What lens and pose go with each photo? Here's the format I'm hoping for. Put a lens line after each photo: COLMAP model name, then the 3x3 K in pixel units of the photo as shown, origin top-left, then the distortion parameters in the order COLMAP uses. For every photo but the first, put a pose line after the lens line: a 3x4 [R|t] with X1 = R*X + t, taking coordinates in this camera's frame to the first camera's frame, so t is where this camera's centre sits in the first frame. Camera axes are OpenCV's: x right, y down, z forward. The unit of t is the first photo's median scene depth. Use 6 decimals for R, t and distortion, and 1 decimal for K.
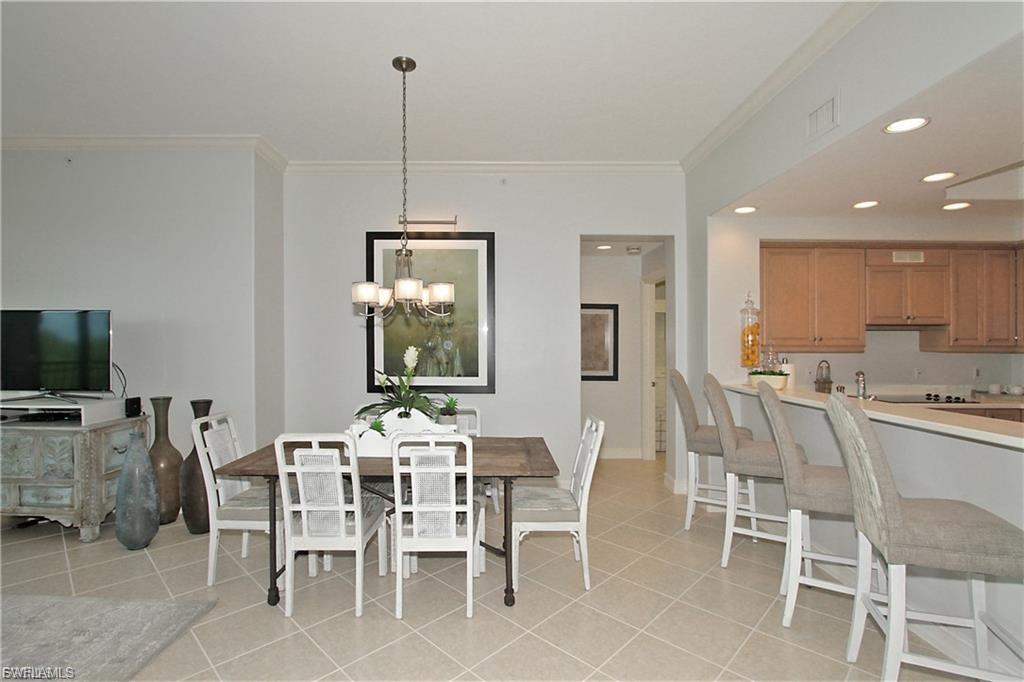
lens RADIAL K [[484.2, 0, 471.2], [0, 484.2, 343.2], [0, 0, 1]] dist [-0.009877, 0.000394]
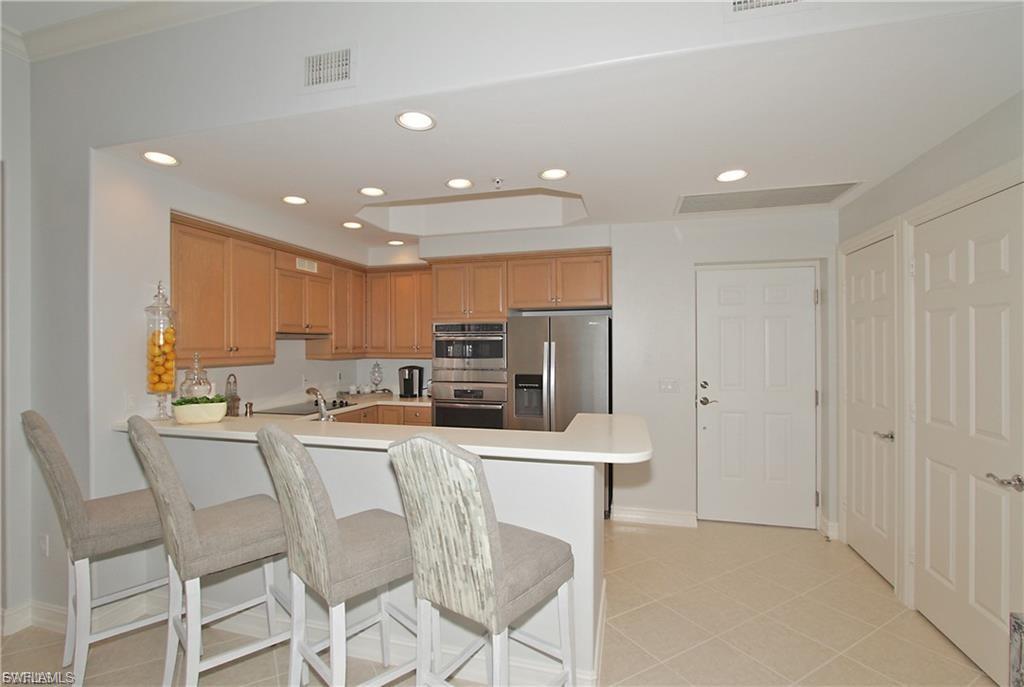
lens RADIAL K [[484.2, 0, 509.4], [0, 484.2, 343.3], [0, 0, 1]] dist [-0.009877, 0.000394]
pose [[0.225871, -0.004102, 0.974149, 0.030758], [0.001991, 0.999991, 0.003749, -0.021076], [-0.974155, 0.001093, 0.225877, 0.367324]]
